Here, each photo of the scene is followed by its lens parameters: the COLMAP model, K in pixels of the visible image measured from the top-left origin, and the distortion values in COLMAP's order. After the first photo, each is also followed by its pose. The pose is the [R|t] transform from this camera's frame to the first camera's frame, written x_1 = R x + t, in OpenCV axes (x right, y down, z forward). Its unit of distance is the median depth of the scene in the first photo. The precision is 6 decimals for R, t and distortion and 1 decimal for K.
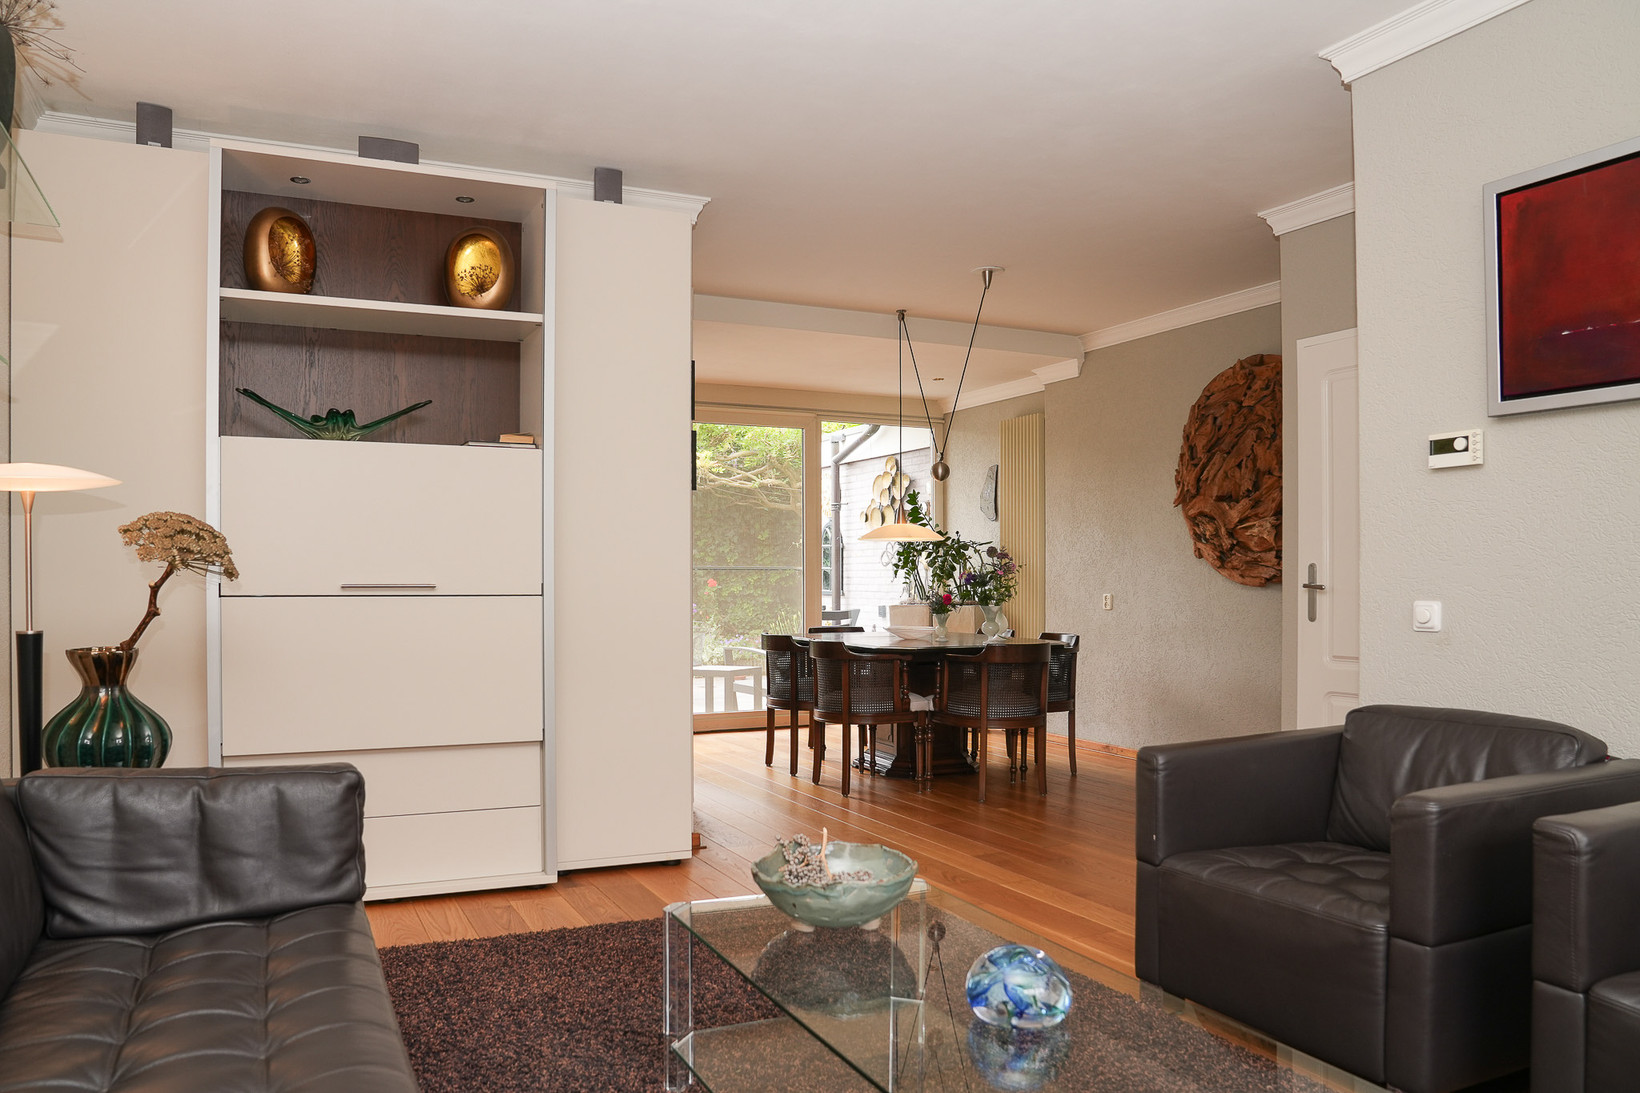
lens RADIAL K [[1157.2, 0, 789.4], [0, 1157.2, 605.8], [0, 0, 1]] dist [-0.088100, 0.049492]
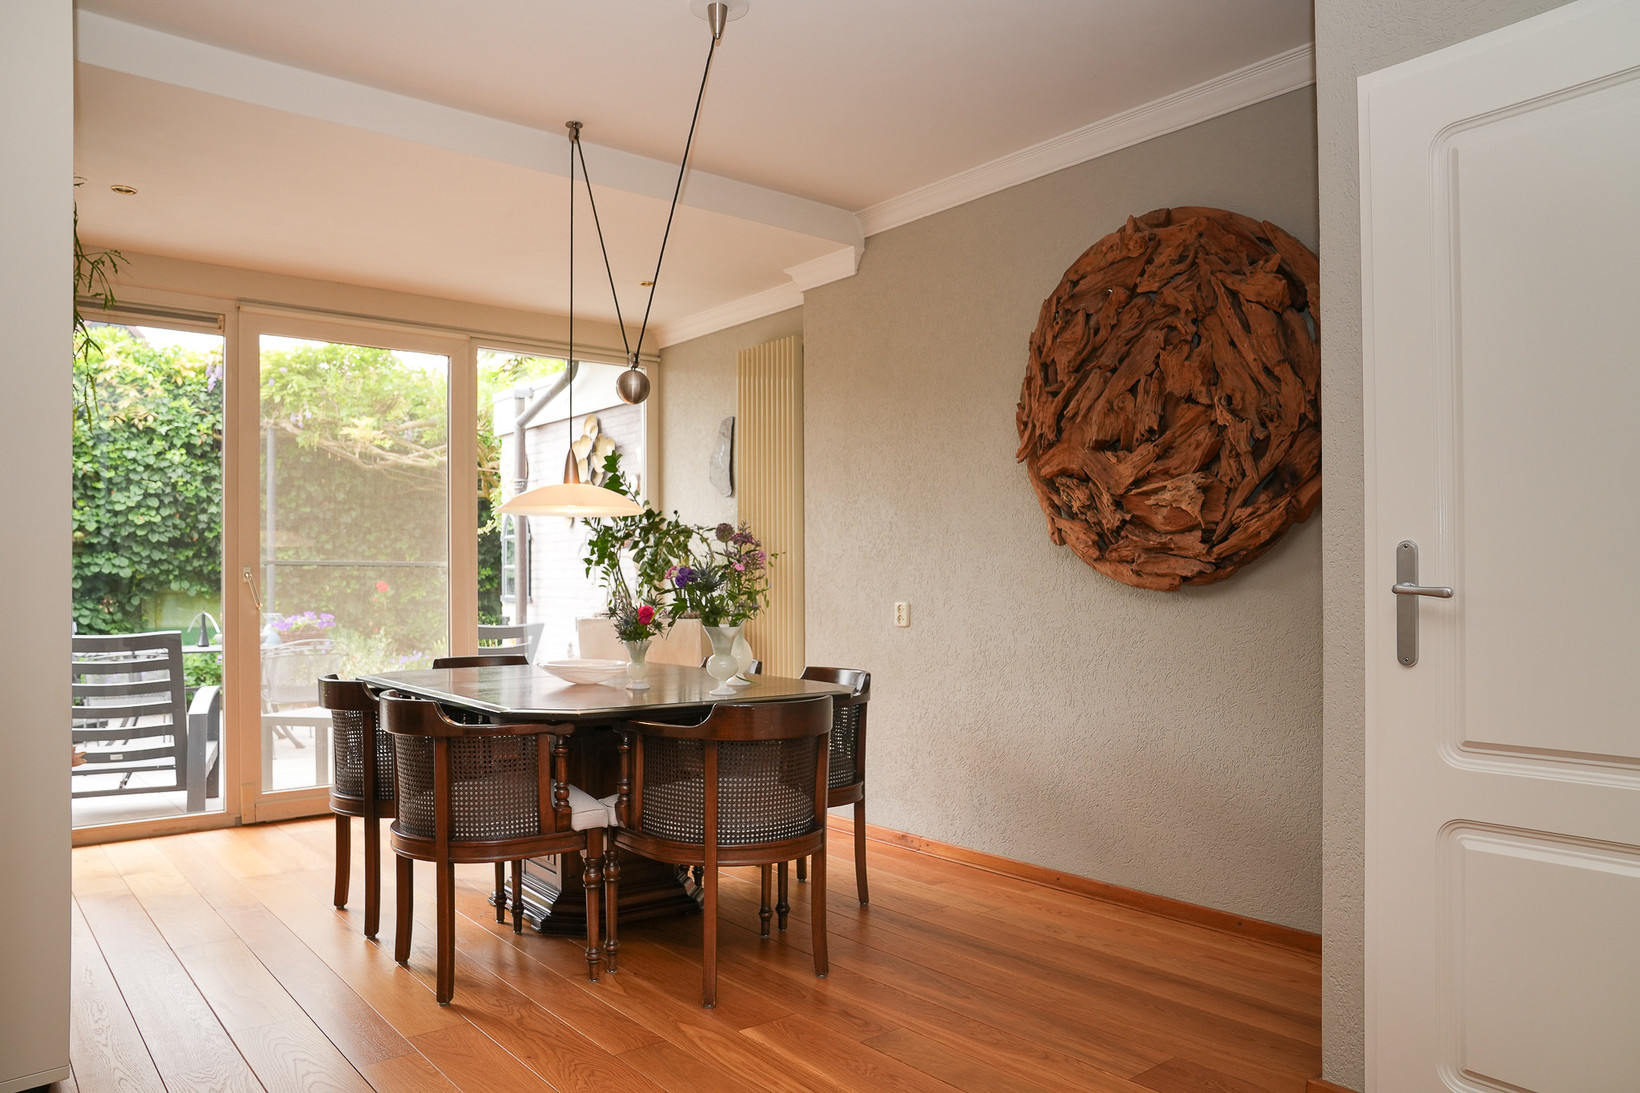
lens RADIAL K [[1157.2, 0, 817.1], [0, 1157.2, 581.1], [0, 0, 1]] dist [-0.088100, 0.049492]
pose [[0.968821, -0.000433, 0.247760, 0.076050], [0.006422, 0.999706, -0.023367, -0.008190], [-0.247677, 0.024229, 0.968540, 0.424116]]
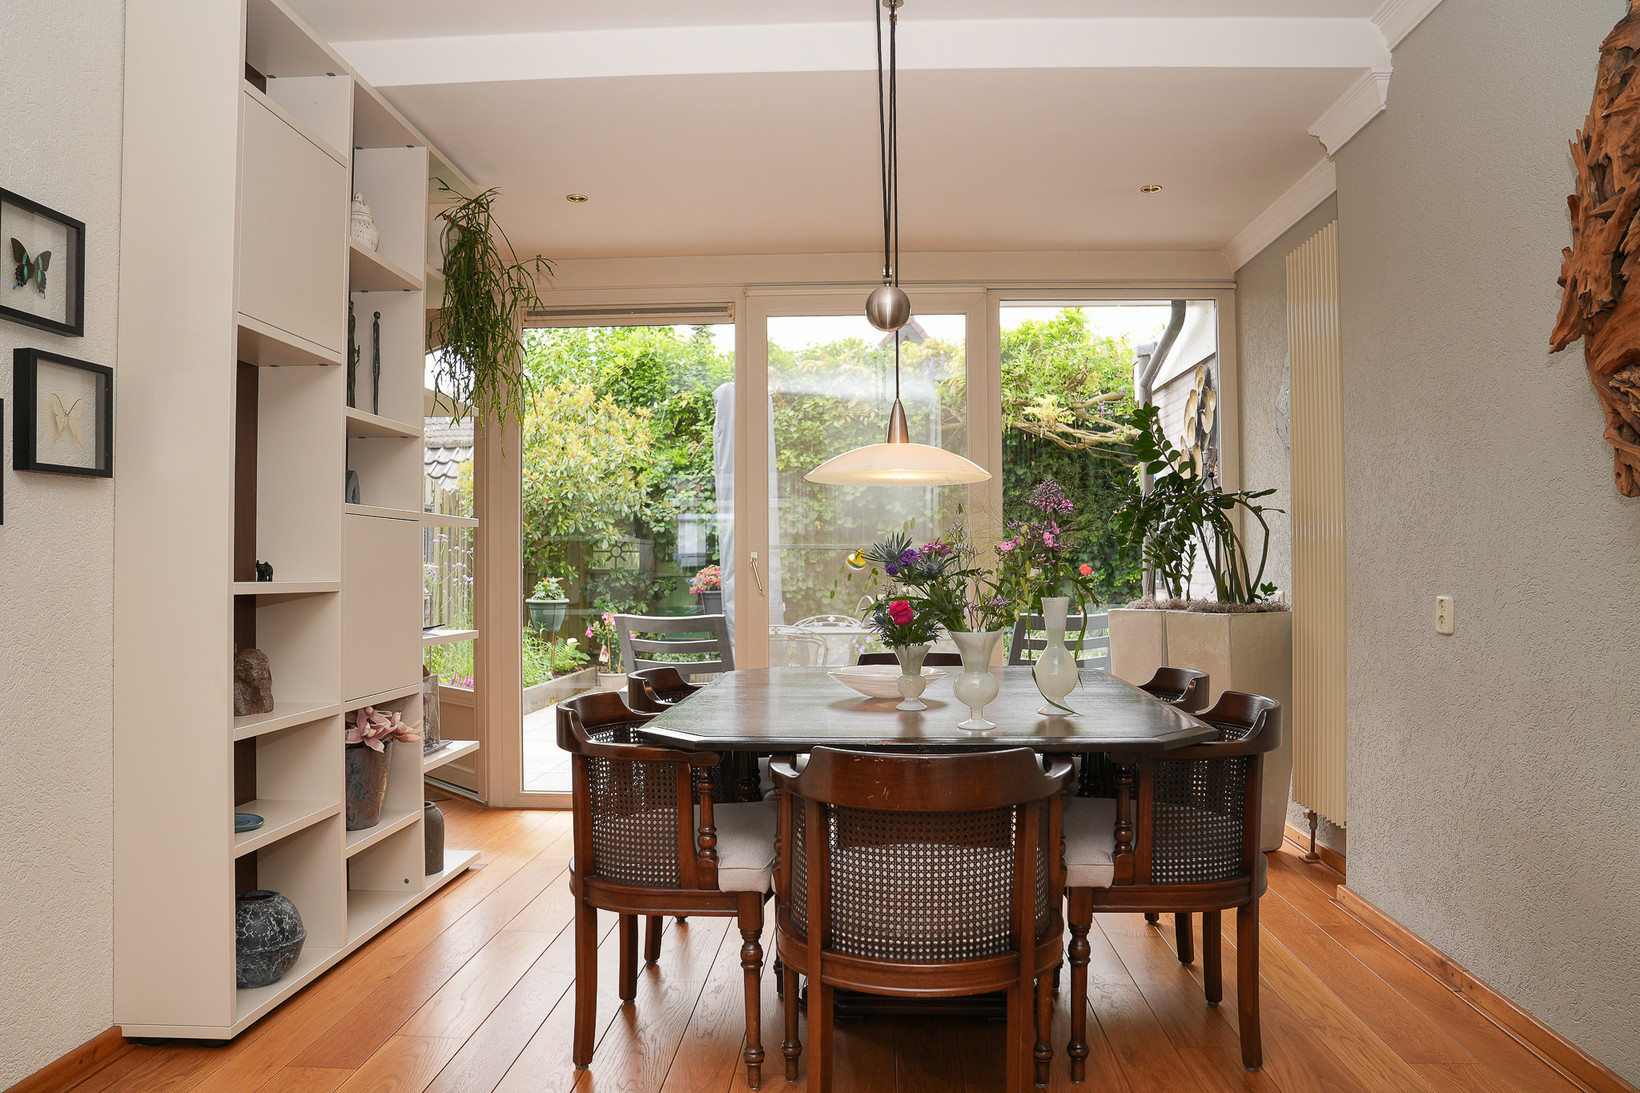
lens RADIAL K [[1157.2, 0, 791.3], [0, 1157.2, 551.6], [0, 0, 1]] dist [-0.088100, 0.049492]
pose [[0.889202, -0.010671, -0.457390, 0.284843], [-0.004874, 0.999450, -0.032793, -0.013176], [0.457488, 0.031389, 0.888662, 0.592603]]
